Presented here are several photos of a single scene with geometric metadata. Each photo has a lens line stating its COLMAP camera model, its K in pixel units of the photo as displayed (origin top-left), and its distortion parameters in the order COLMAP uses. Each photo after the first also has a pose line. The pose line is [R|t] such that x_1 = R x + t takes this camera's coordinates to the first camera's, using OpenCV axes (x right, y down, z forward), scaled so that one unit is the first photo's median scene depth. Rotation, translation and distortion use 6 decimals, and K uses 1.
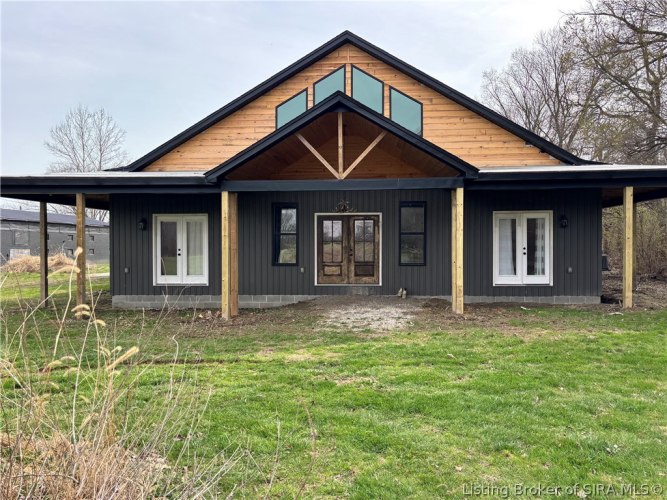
lens RADIAL K [[490.9, 0, 333.5], [0, 490.9, 250.0], [0, 0, 1]] dist [0.012803, 0.000735]
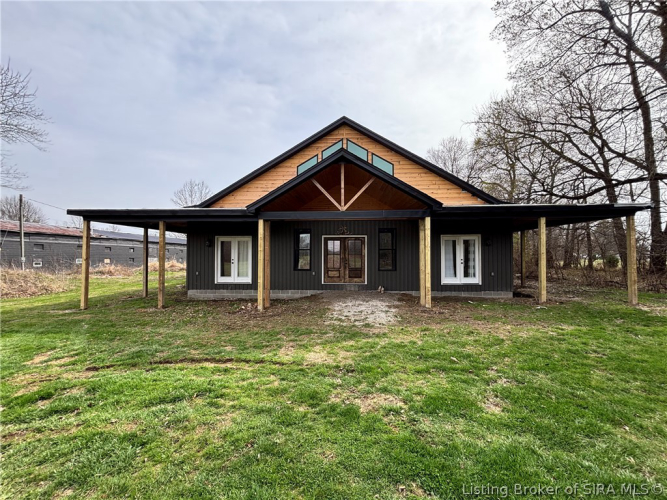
lens RADIAL K [[265.4, 0, 328.3], [0, 265.4, 250.5], [0, 0, 1]] dist [-0.001593, -0.000085]
pose [[0.999987, 0.003537, 0.003729, -0.023275], [-0.003425, 0.999558, -0.029534, -0.006024], [-0.003832, 0.029521, 0.999557, 0.192010]]
